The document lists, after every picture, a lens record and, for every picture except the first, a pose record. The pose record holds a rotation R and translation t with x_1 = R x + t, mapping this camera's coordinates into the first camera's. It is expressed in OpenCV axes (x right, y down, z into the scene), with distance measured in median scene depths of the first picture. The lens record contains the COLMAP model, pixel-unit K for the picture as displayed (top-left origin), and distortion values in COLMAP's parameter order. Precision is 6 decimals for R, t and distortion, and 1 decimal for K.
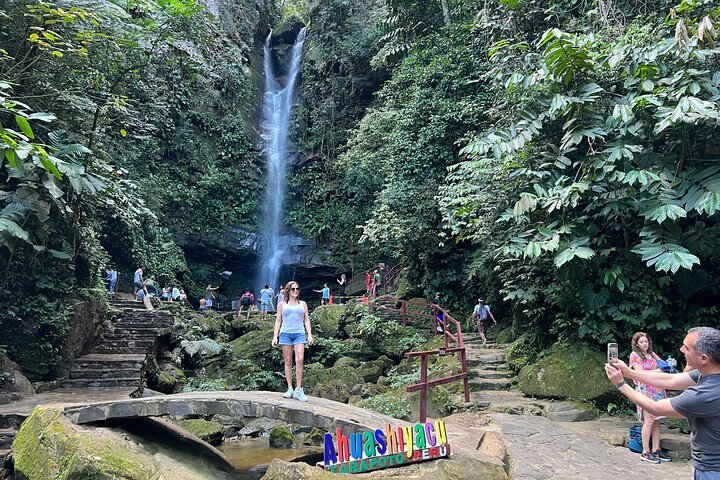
lens RADIAL K [[534.1, 0, 377.2], [0, 534.1, 248.1], [0, 0, 1]] dist [0.013645, -0.066217]
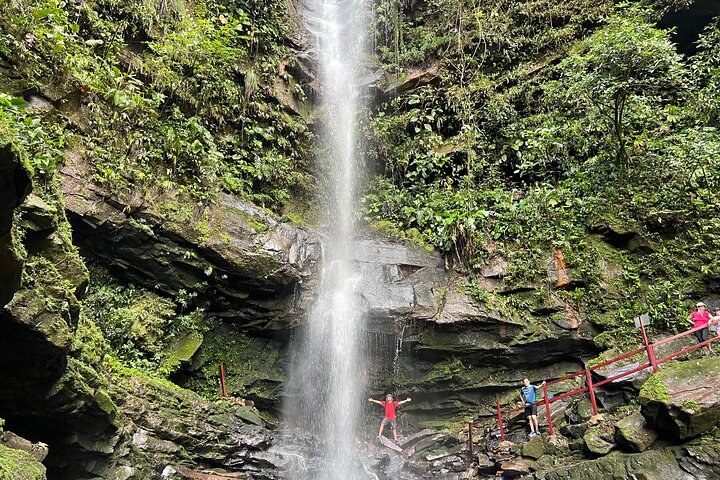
lens RADIAL K [[537.1, 0, 357.7], [0, 537.1, 250.9], [0, 0, 1]] dist [0.058816, -0.071611]
pose [[0.995884, 0.055847, 0.071386, -0.231364], [-0.041619, 0.981441, -0.187192, 0.065138], [-0.080515, 0.183451, 0.979726, 0.703353]]
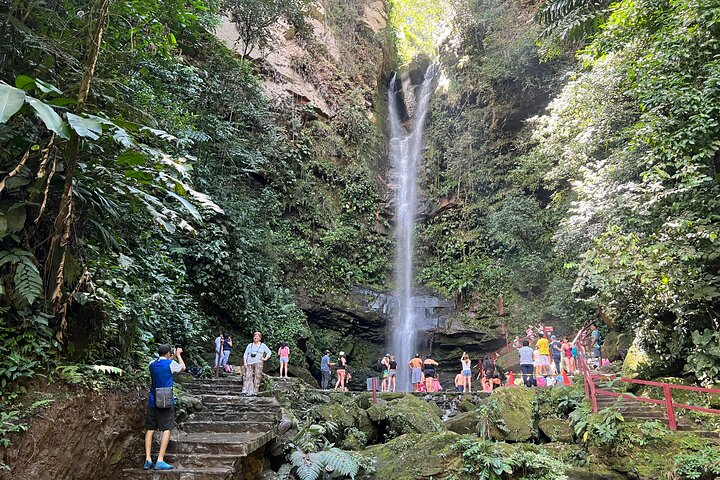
lens RADIAL K [[537.1, 0, 358.3], [0, 537.1, 270.3], [0, 0, 1]] dist [0.058816, -0.071611]
pose [[0.966348, -0.041308, -0.253899, -0.051883], [0.019347, 0.995898, -0.088394, 0.010754], [0.256509, 0.080508, 0.963183, 0.162649]]
